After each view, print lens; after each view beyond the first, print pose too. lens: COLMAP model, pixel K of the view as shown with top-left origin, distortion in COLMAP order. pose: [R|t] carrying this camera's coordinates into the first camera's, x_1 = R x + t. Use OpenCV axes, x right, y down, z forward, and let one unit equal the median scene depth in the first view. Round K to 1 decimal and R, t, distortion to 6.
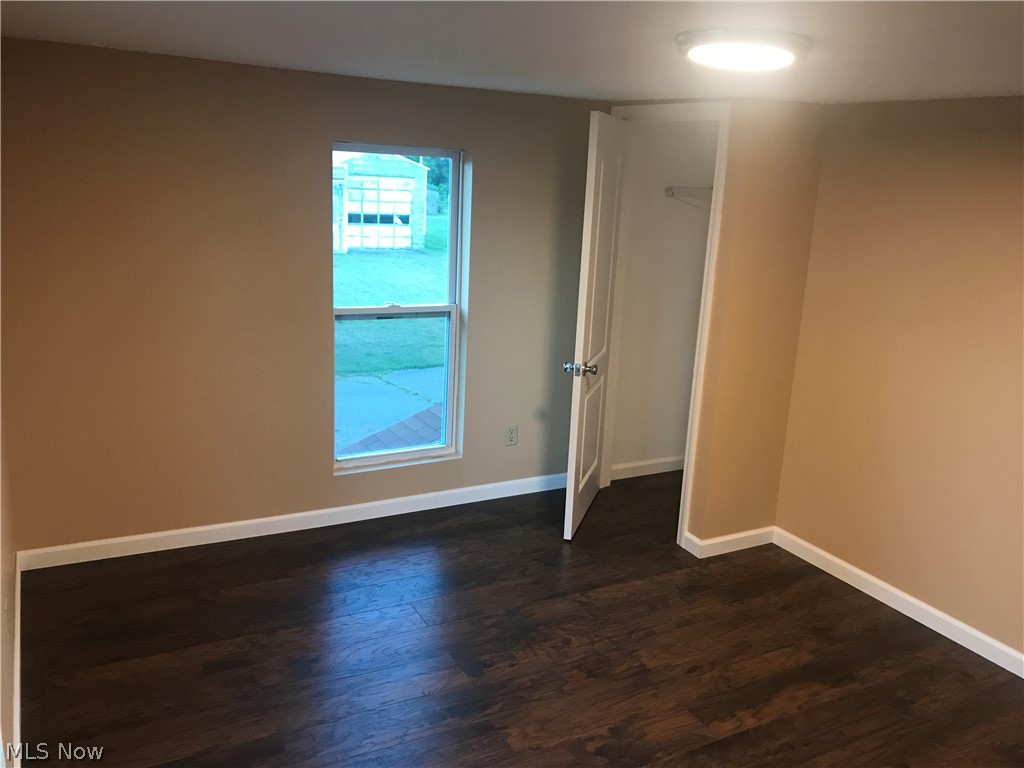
lens RADIAL K [[842.6, 0, 512.0], [0, 842.6, 384.0], [0, 0, 1]] dist [0.013891, -0.000536]
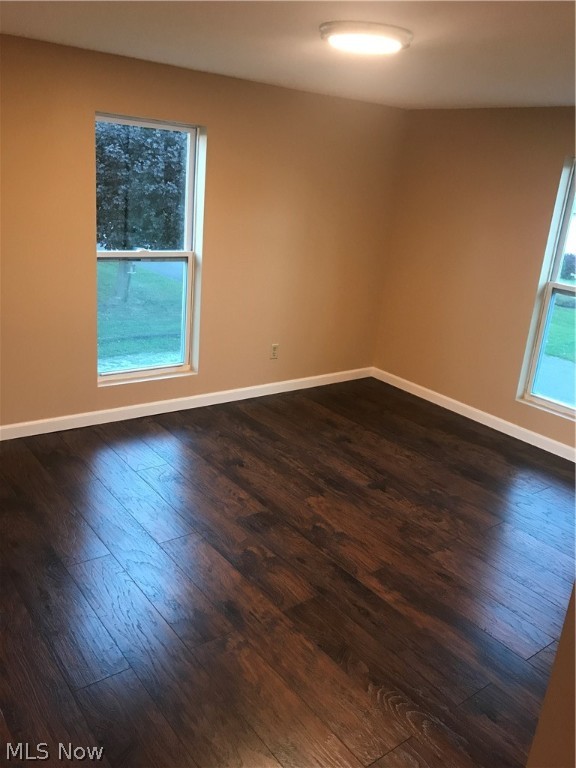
lens RADIAL K [[632.0, 0, 288.0], [0, 632.0, 384.0], [0, 0, 1]] dist [0.013891, -0.000536]
pose [[0.152780, 0.271539, -0.950224, 0.994234], [-0.317564, 0.924007, 0.212988, -0.025991], [0.935848, 0.269217, 0.227401, 0.559341]]
